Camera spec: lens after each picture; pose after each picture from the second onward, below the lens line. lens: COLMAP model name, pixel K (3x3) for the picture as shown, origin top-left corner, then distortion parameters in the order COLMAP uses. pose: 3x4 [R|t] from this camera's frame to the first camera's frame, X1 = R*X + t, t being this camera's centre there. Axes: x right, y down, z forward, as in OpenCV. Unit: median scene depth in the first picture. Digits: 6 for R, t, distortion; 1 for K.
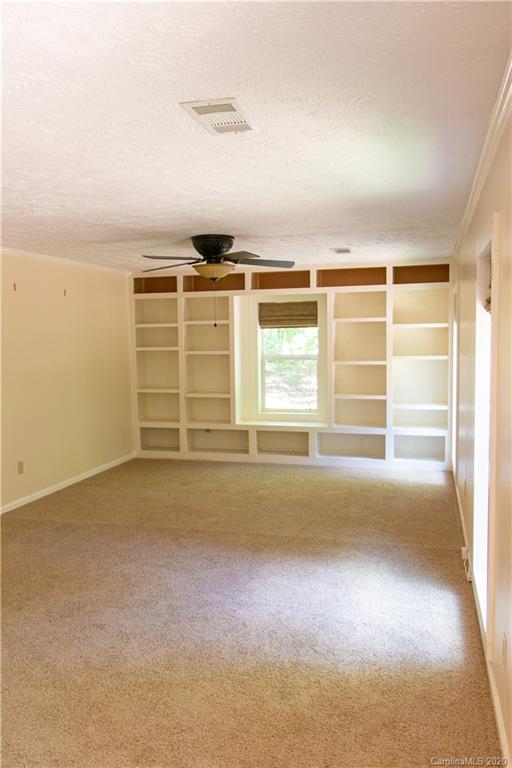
lens RADIAL K [[617.7, 0, 282.2], [0, 617.7, 381.7], [0, 0, 1]] dist [-0.009749, -0.005225]
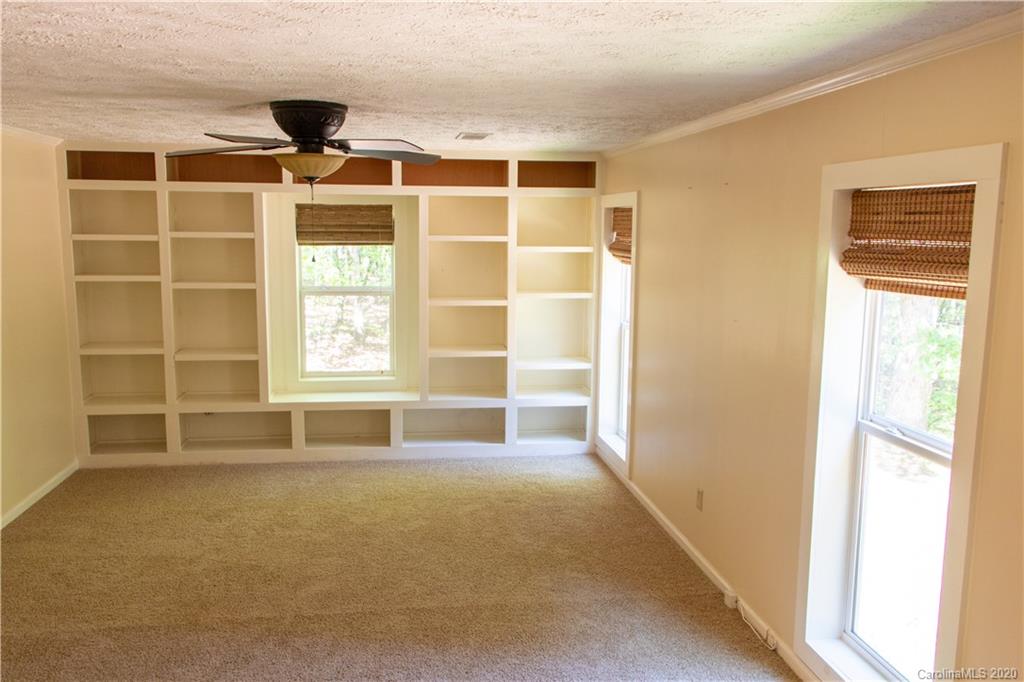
lens RADIAL K [[823.6, 0, 512.0], [0, 823.6, 341.0], [0, 0, 1]] dist [-0.009749, -0.005225]
pose [[0.915241, -0.031079, 0.401707, -0.185812], [0.002437, 0.997429, 0.071617, -0.051945], [-0.402900, -0.064568, 0.912964, 0.160842]]
